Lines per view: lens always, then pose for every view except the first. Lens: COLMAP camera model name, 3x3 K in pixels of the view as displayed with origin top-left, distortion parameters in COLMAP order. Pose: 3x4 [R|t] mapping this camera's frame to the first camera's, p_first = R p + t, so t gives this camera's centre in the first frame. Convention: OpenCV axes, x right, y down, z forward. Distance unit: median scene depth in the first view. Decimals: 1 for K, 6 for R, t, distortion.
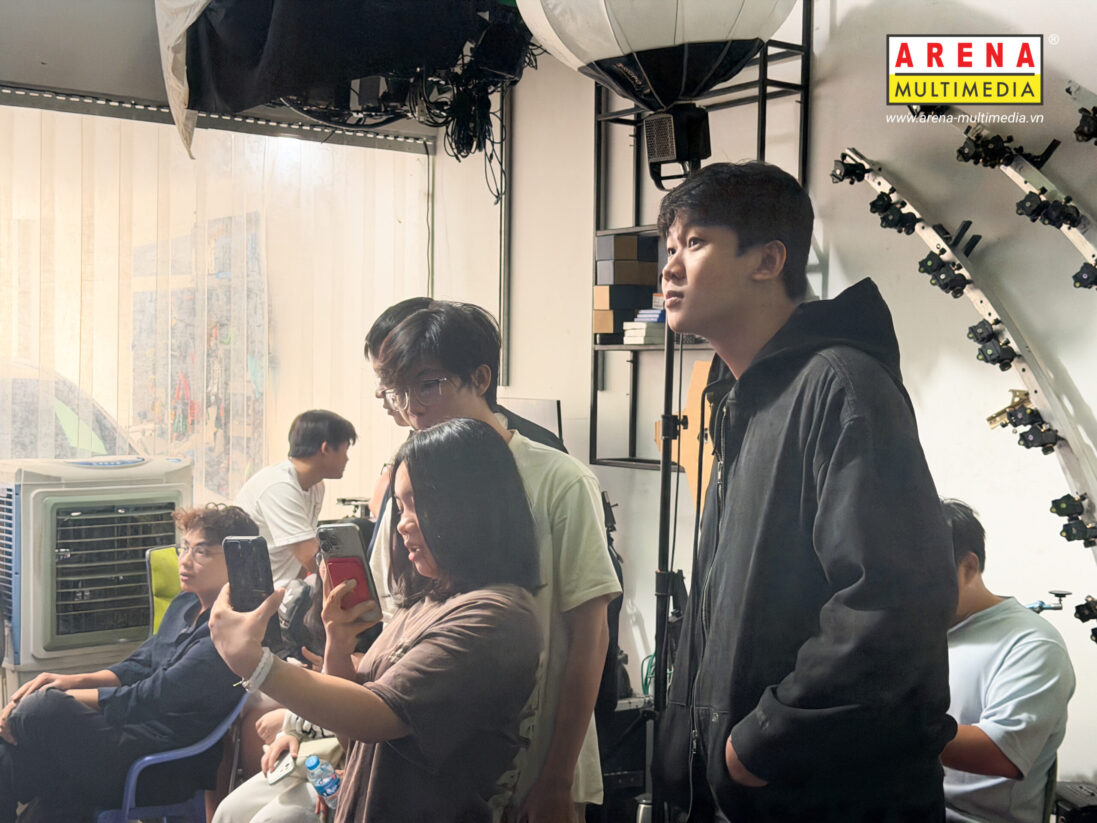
lens RADIAL K [[1539.8, 0, 548.5], [0, 1539.8, 411.5], [0, 0, 1]] dist [0.259098, -0.579391]
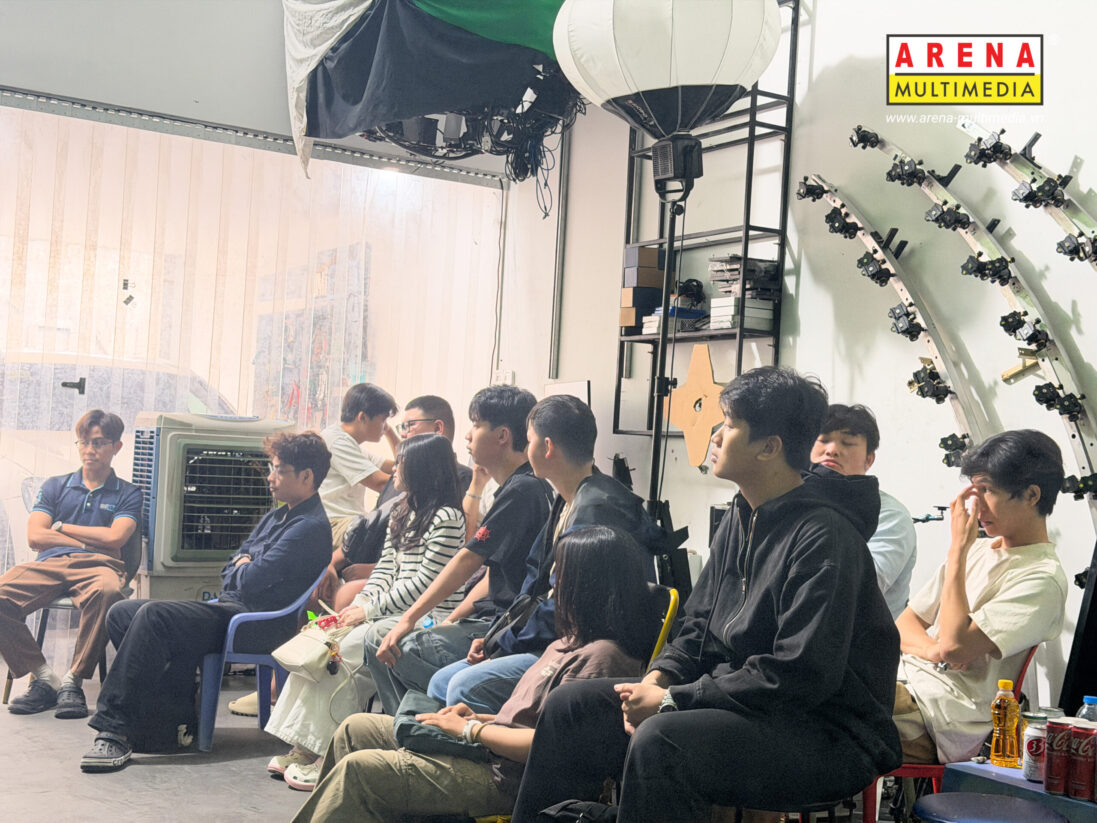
lens RADIAL K [[1539.8, 0, 548.5], [0, 1539.8, 411.5], [0, 0, 1]] dist [0.259098, -0.579391]
pose [[0.996330, 0.041141, -0.075057, 0.076976], [-0.045434, 0.997373, -0.056409, 0.100879], [0.072539, 0.059612, 0.995582, -0.255022]]
